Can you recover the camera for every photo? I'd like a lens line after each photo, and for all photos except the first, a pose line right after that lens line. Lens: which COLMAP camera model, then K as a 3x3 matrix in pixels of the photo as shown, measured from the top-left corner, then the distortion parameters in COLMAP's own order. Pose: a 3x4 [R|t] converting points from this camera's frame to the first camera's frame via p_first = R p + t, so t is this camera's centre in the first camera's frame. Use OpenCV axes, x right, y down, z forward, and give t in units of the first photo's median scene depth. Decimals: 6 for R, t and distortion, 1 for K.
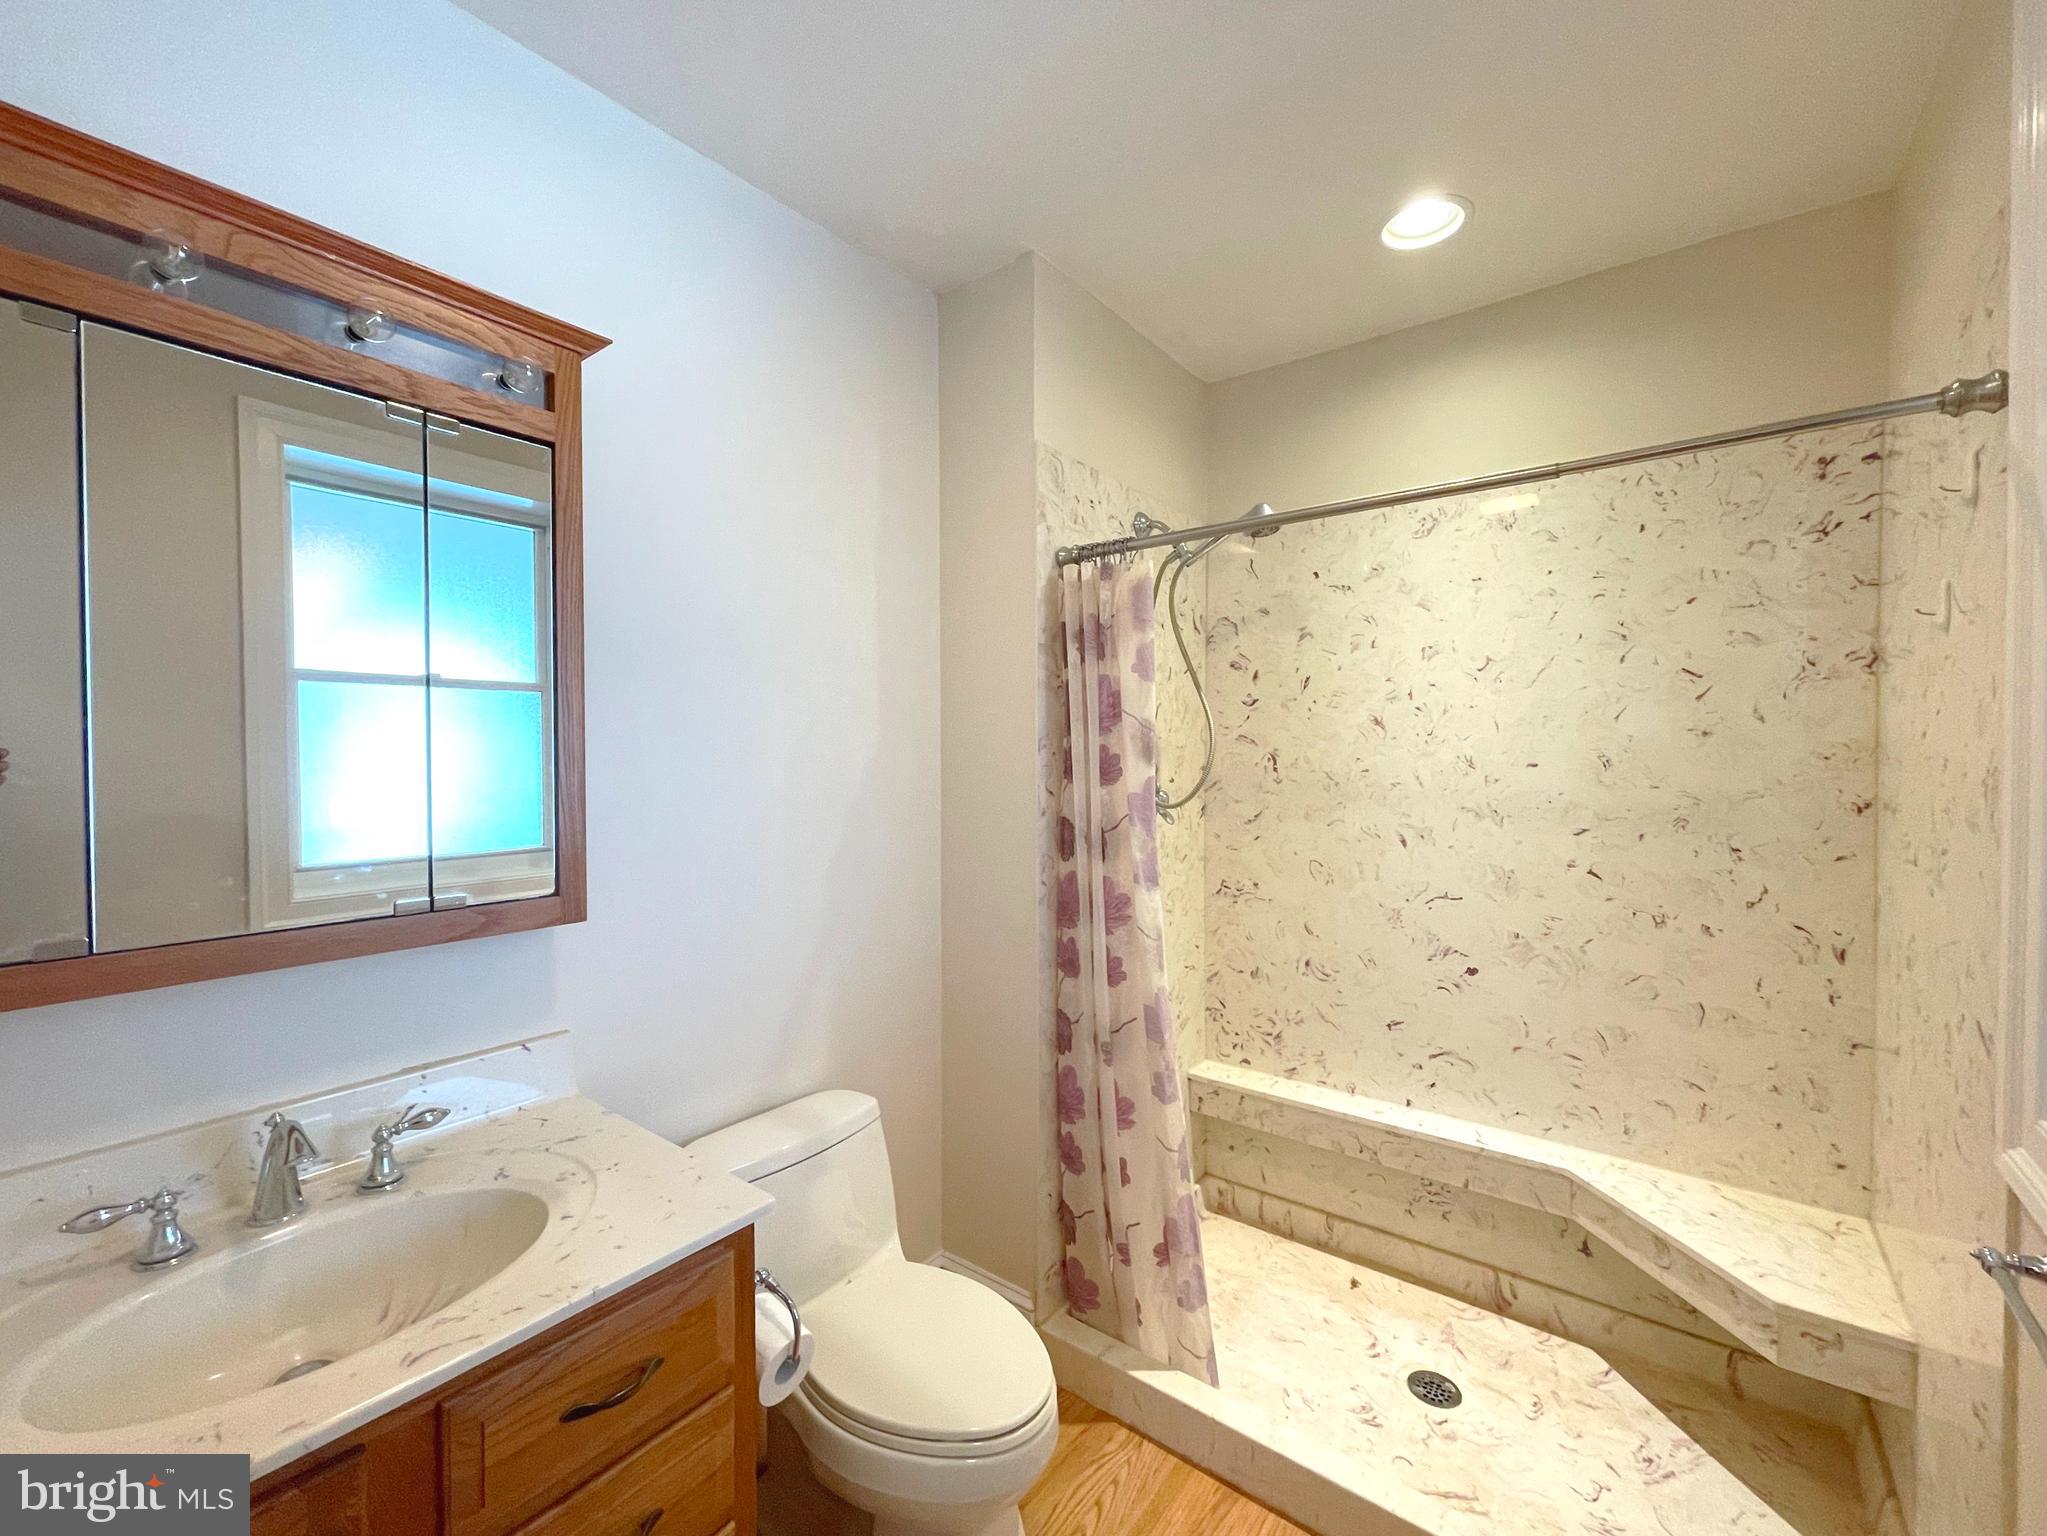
lens RADIAL K [[830.3, 0, 1010.6], [0, 830.3, 768.1], [0, 0, 1]] dist [-0.000826, -0.000726]
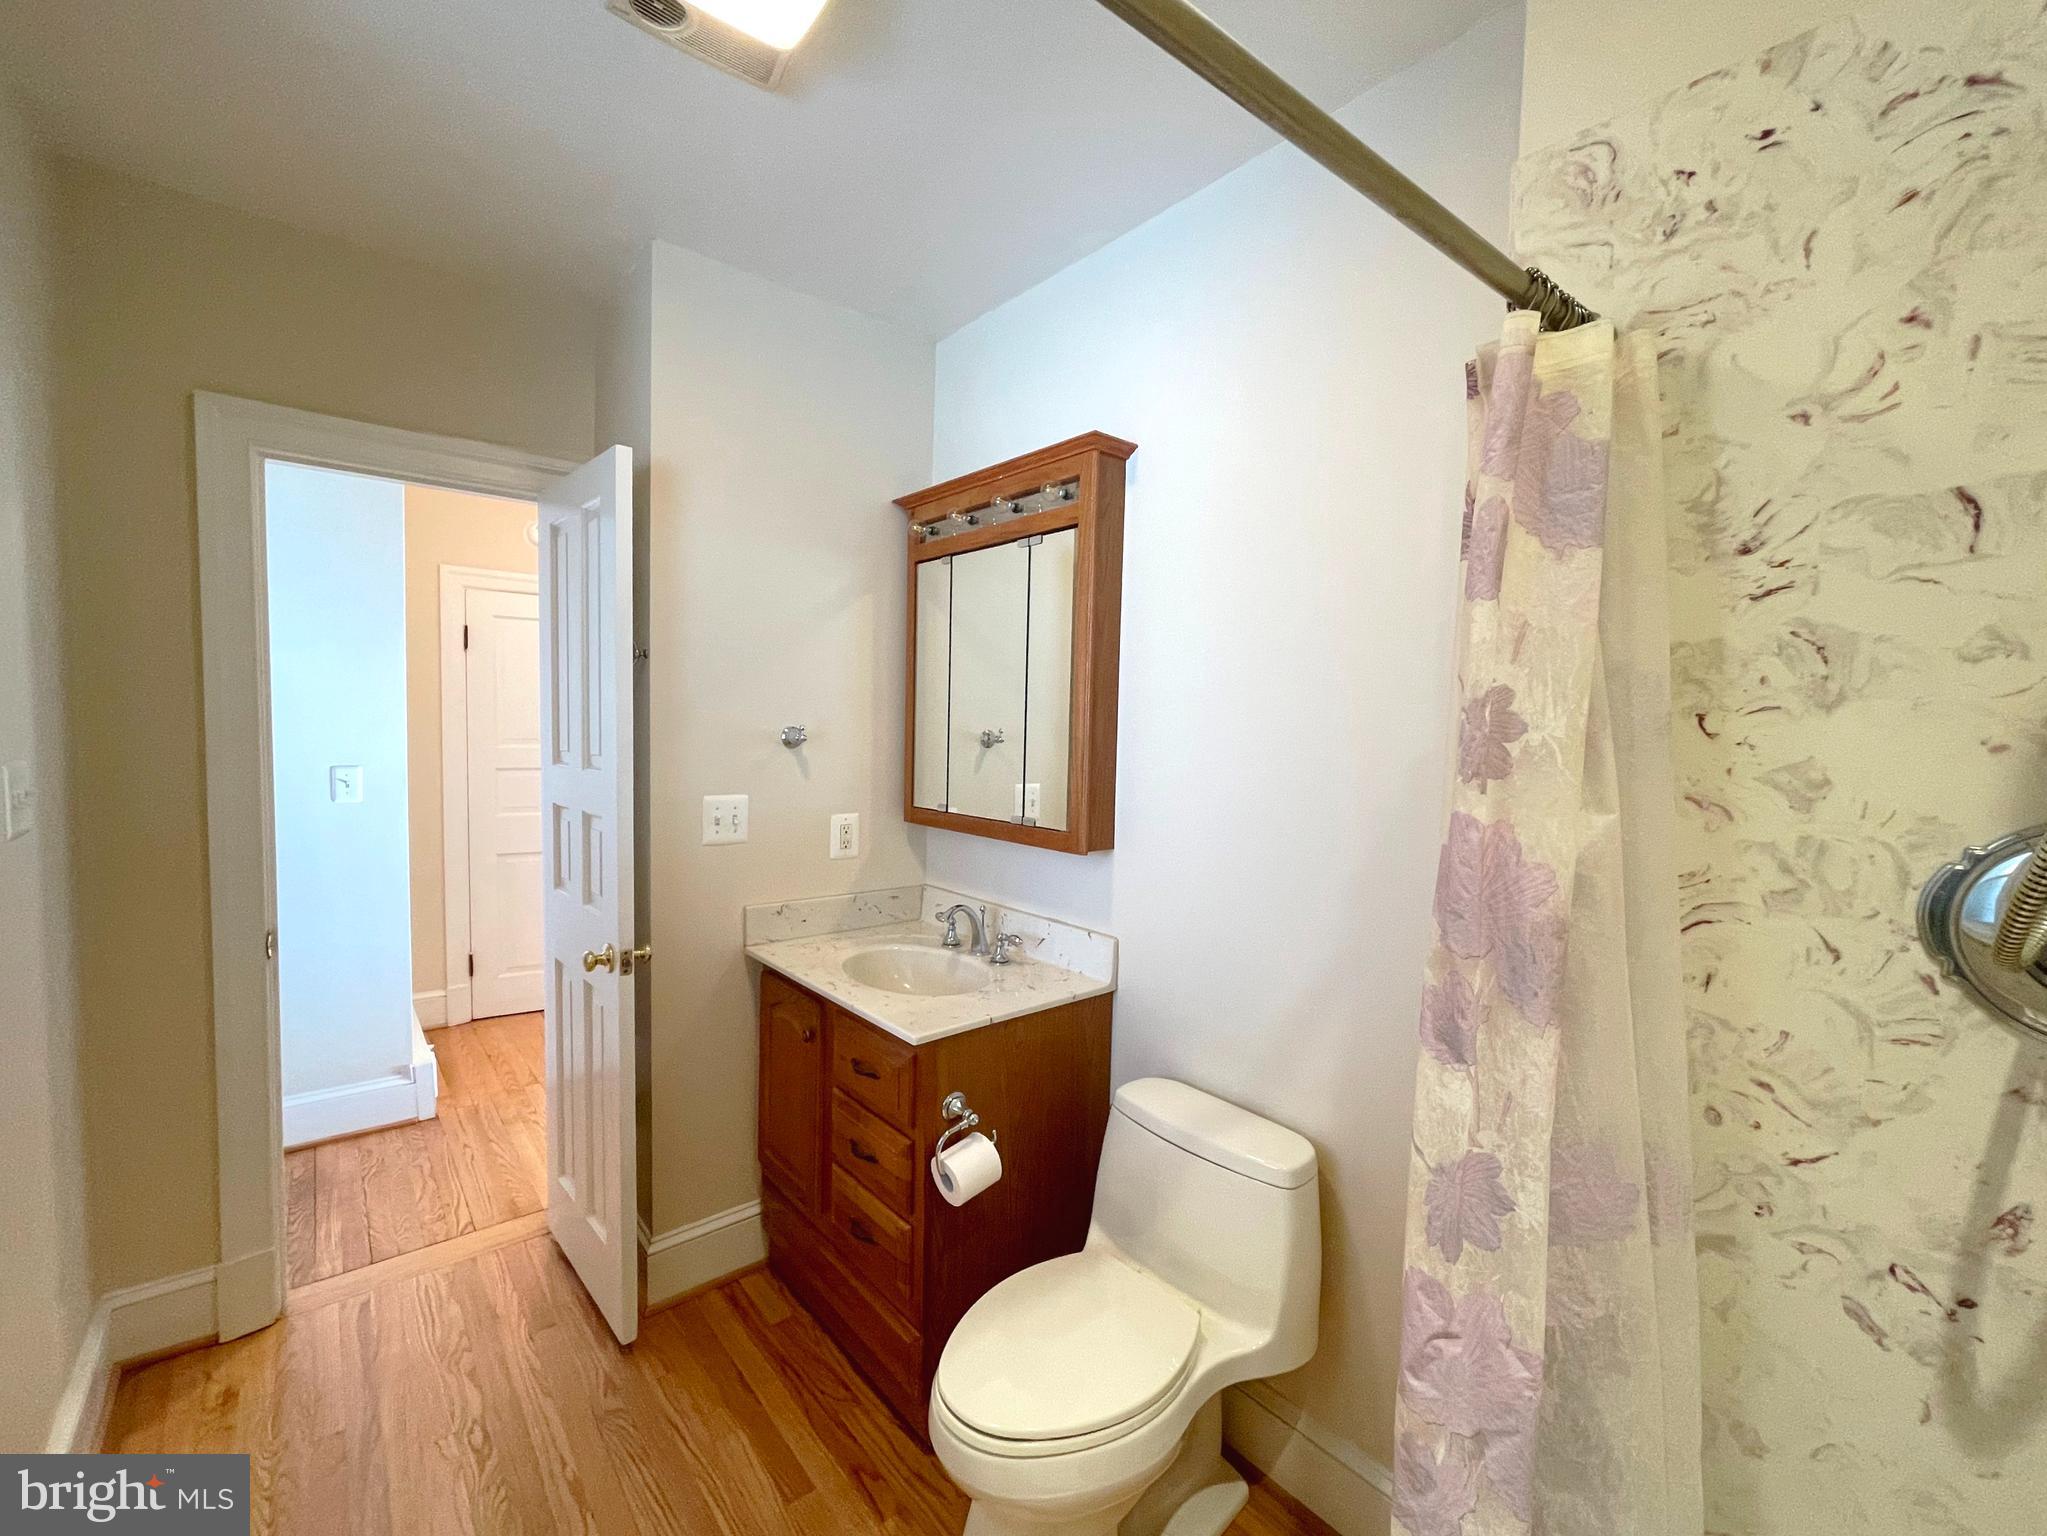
lens RADIAL K [[830.3, 0, 1010.6], [0, 830.3, 768.1], [0, 0, 1]] dist [-0.000826, -0.000726]
pose [[-0.192989, 0.044391, -0.980196, 0.978438], [-0.043530, 0.997605, 0.053750, -0.037399], [0.980235, 0.053041, -0.190595, 1.256985]]
